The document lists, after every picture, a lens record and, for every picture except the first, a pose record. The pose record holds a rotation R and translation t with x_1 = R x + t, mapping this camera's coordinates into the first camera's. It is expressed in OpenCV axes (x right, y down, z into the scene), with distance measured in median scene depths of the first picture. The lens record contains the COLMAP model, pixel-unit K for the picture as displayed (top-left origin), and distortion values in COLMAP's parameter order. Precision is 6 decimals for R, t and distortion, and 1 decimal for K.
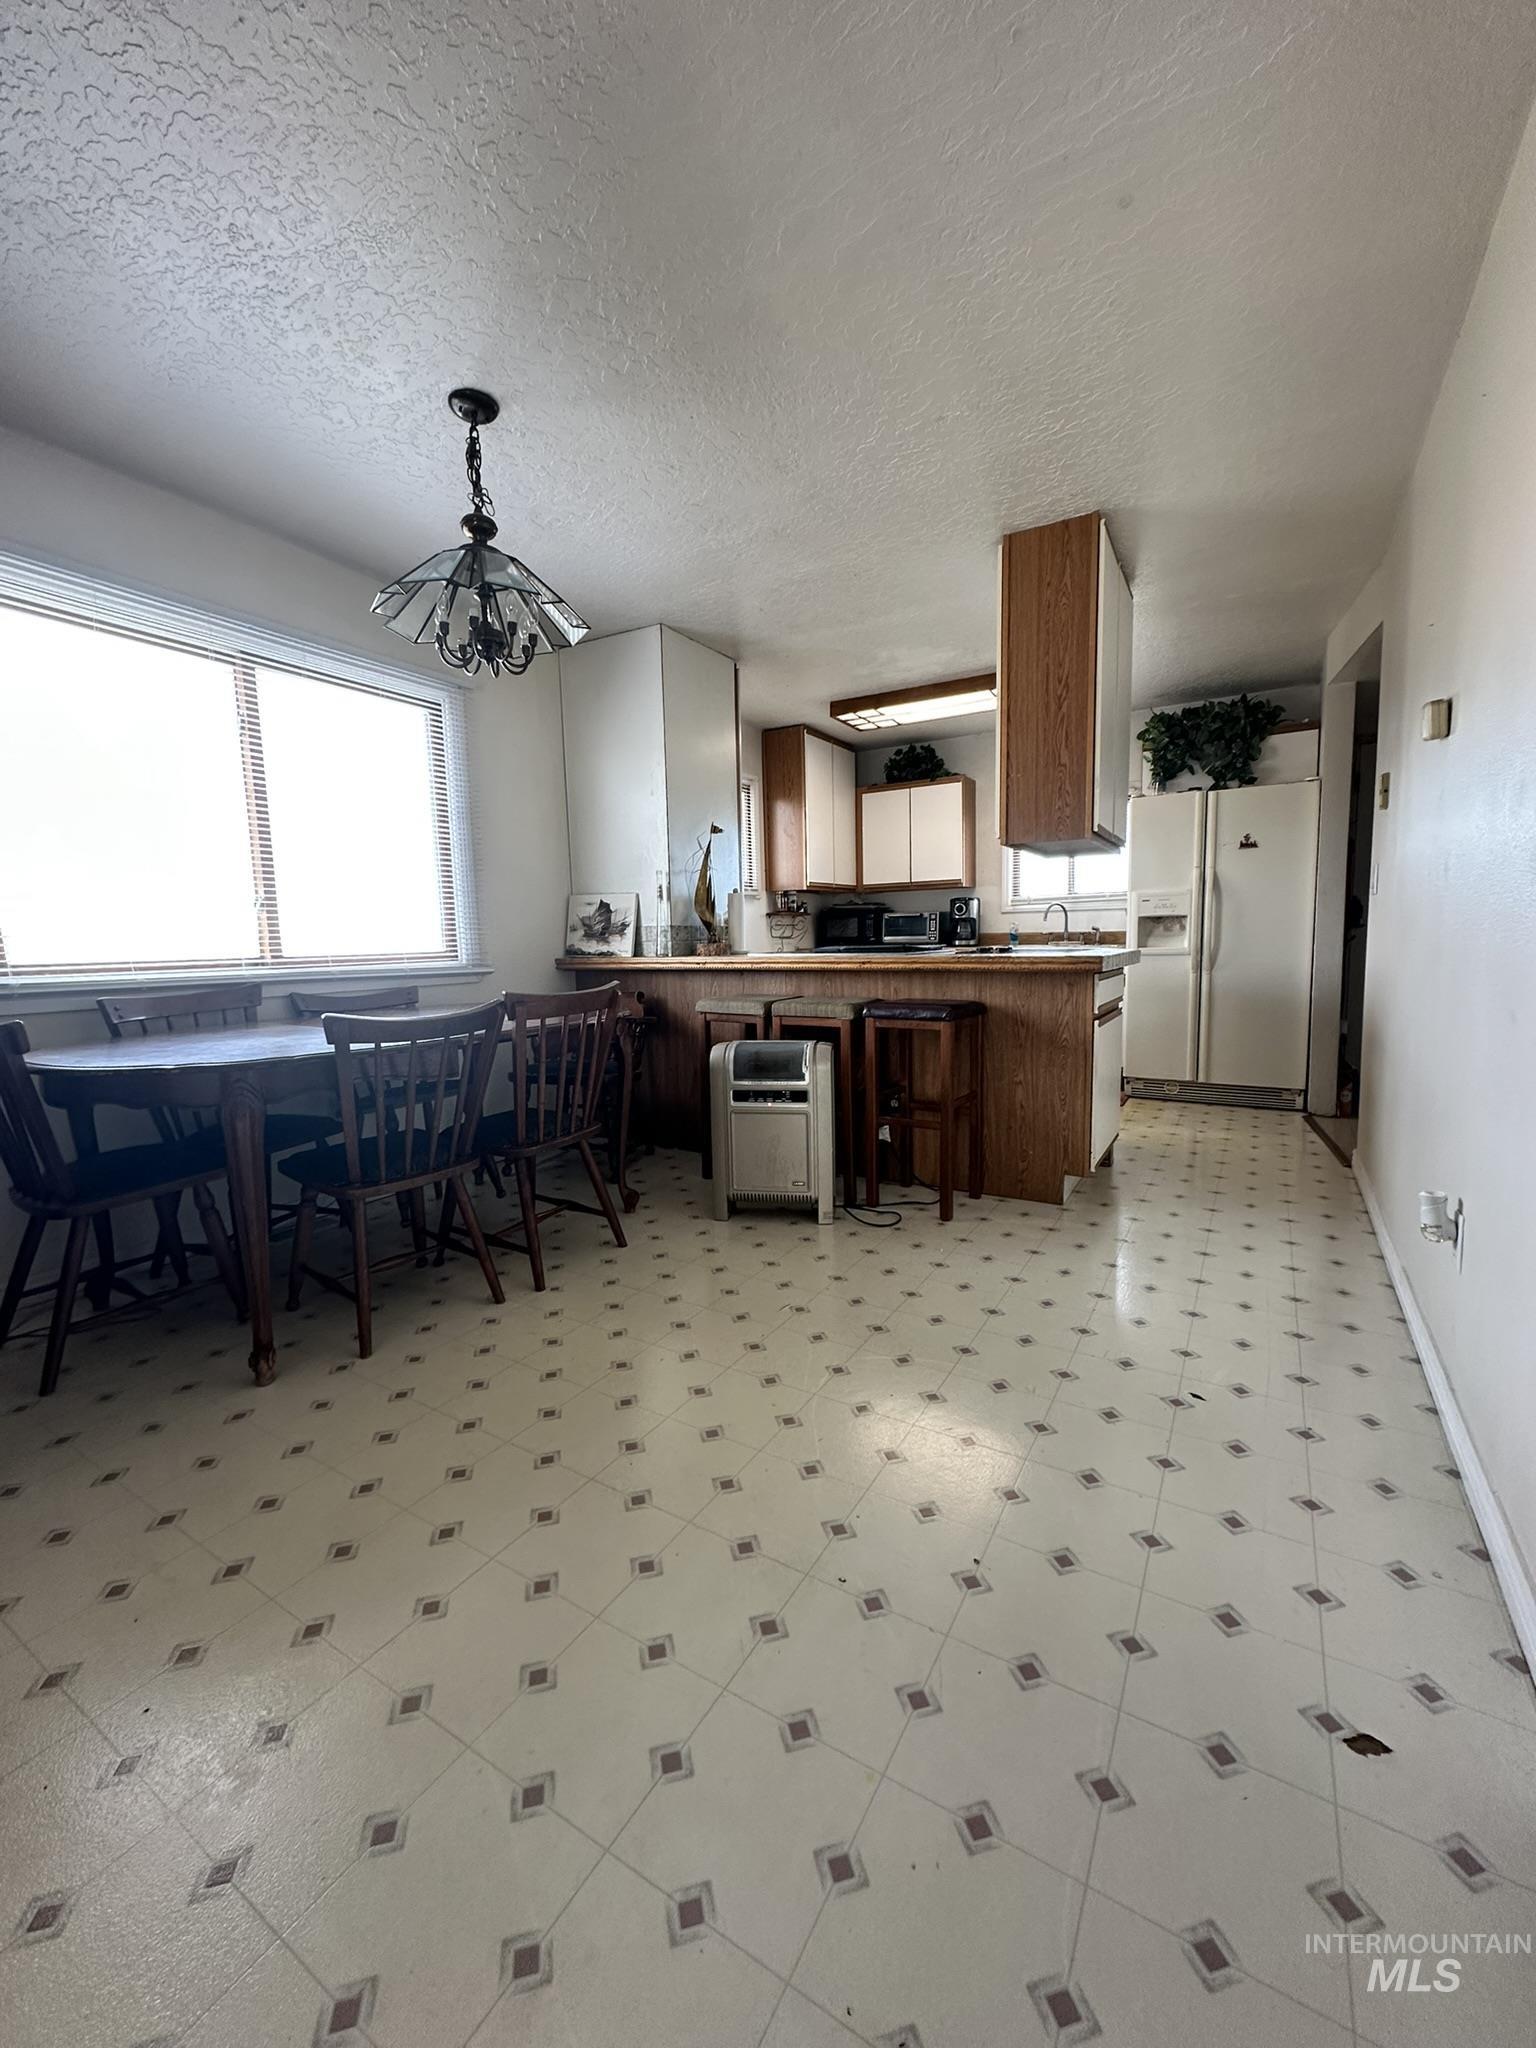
lens RADIAL K [[825.2, 0, 770.3], [0, 825.2, 1029.5], [0, 0, 1]] dist [-0.000250, -0.000182]
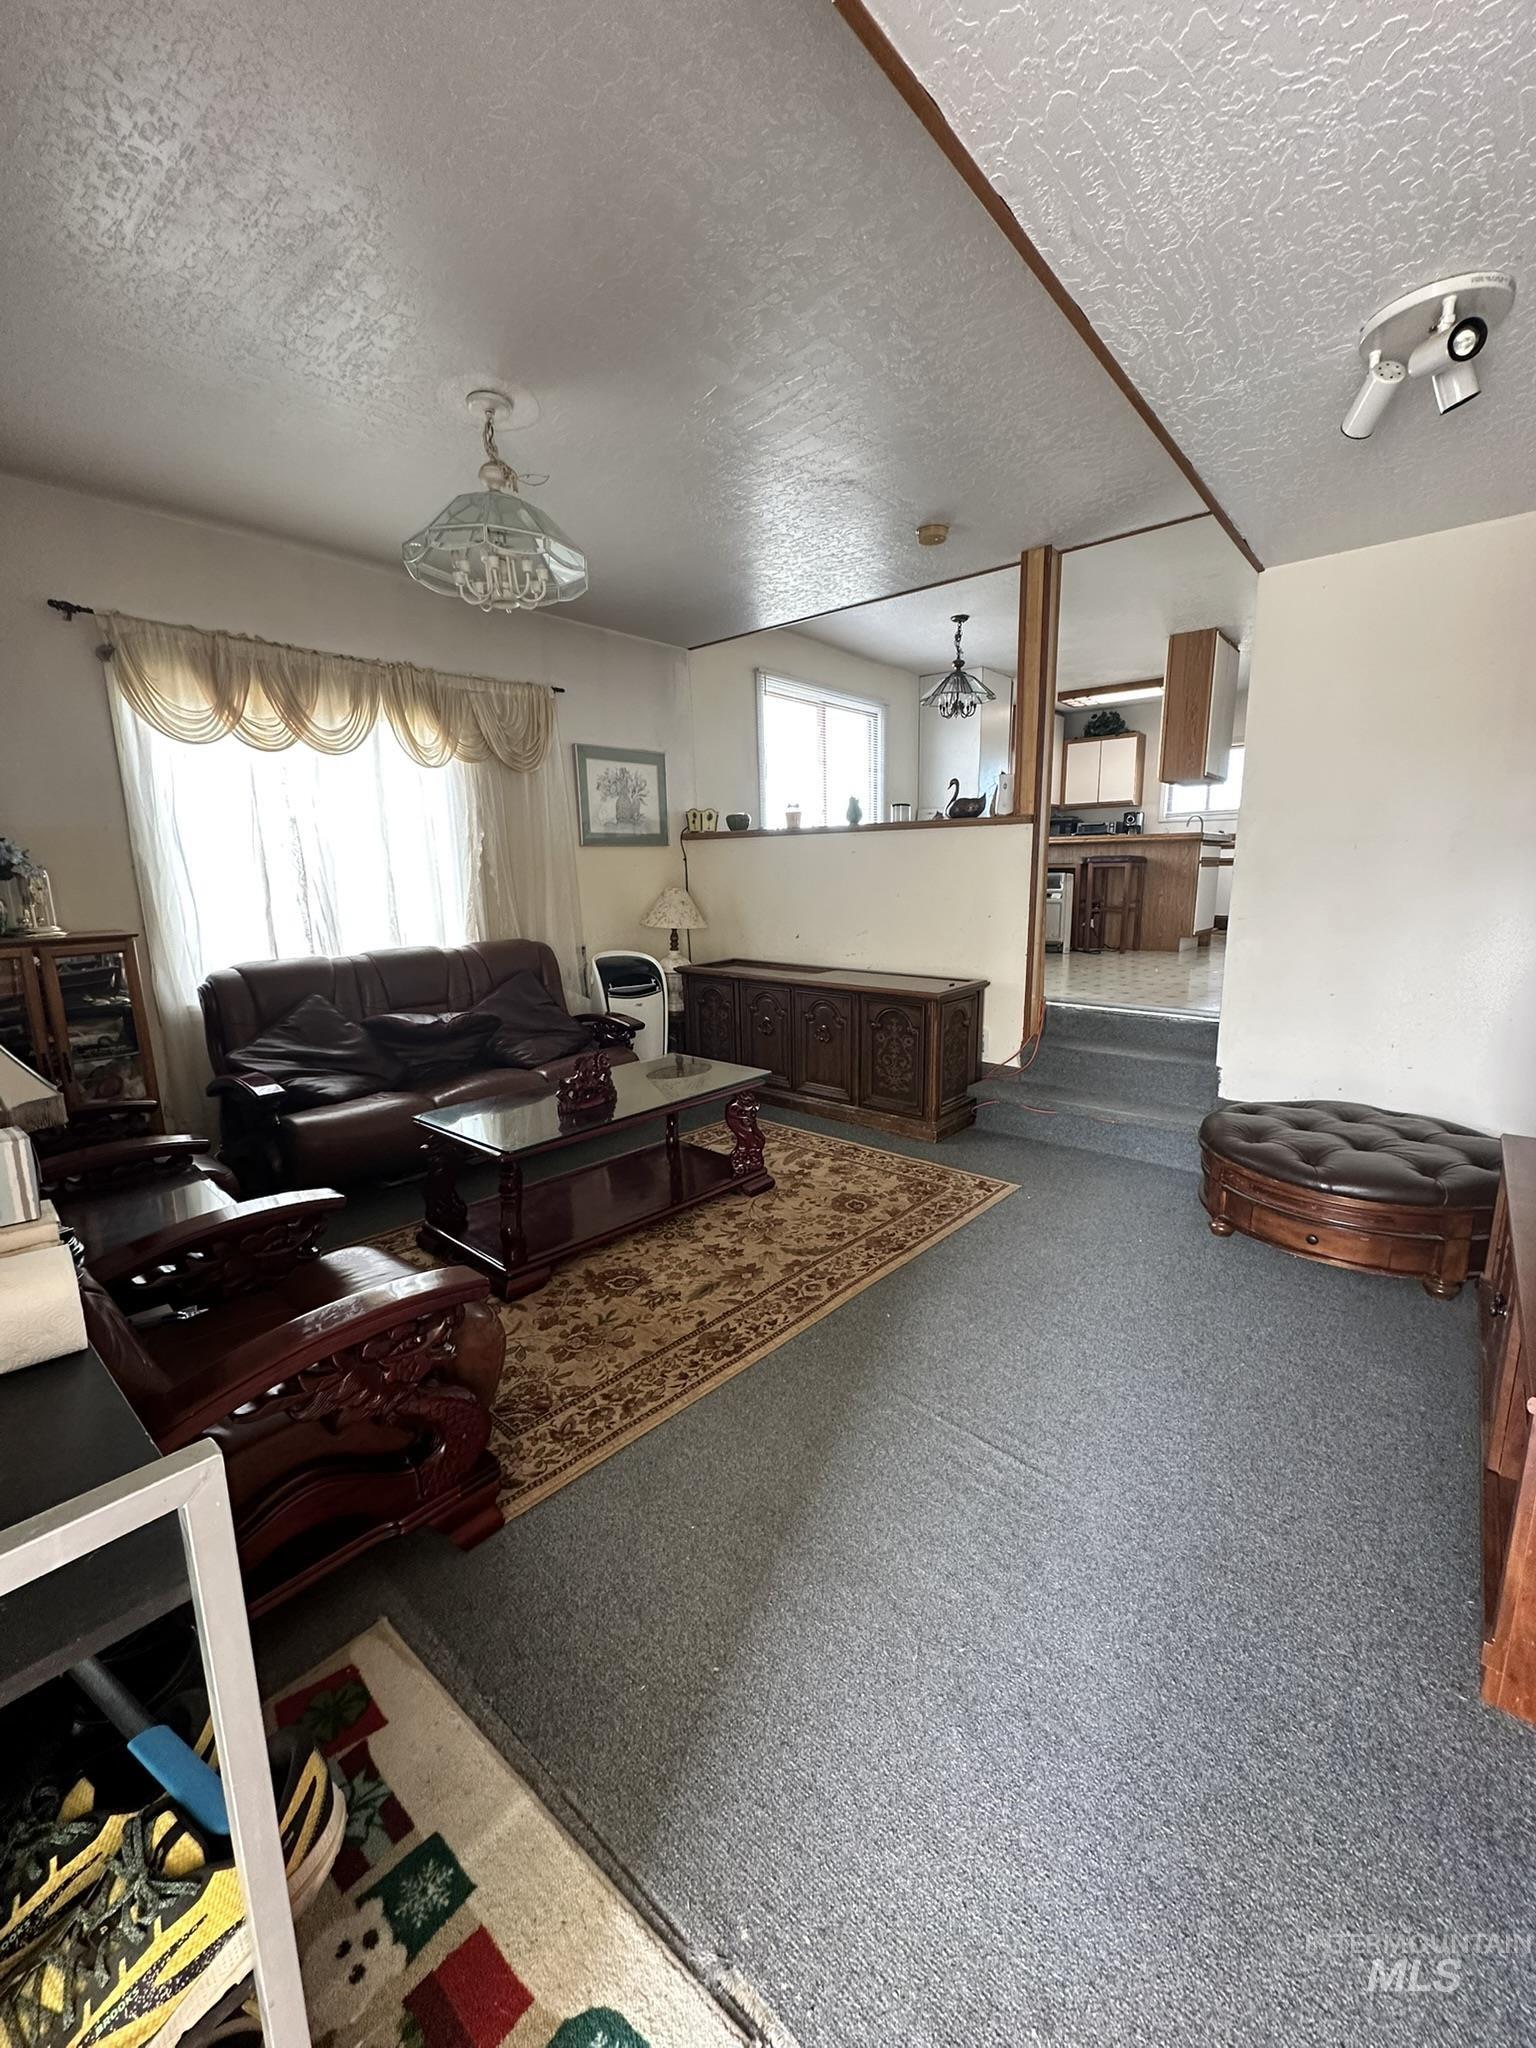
lens RADIAL K [[825.2, 0, 772.6], [0, 825.2, 1026.0], [0, 0, 1]] dist [-0.000250, -0.000182]
pose [[0.987152, 0.037868, -0.155234, -0.309057], [-0.025301, 0.996299, 0.082146, 0.224511], [0.157770, -0.077164, 0.984456, -1.149354]]
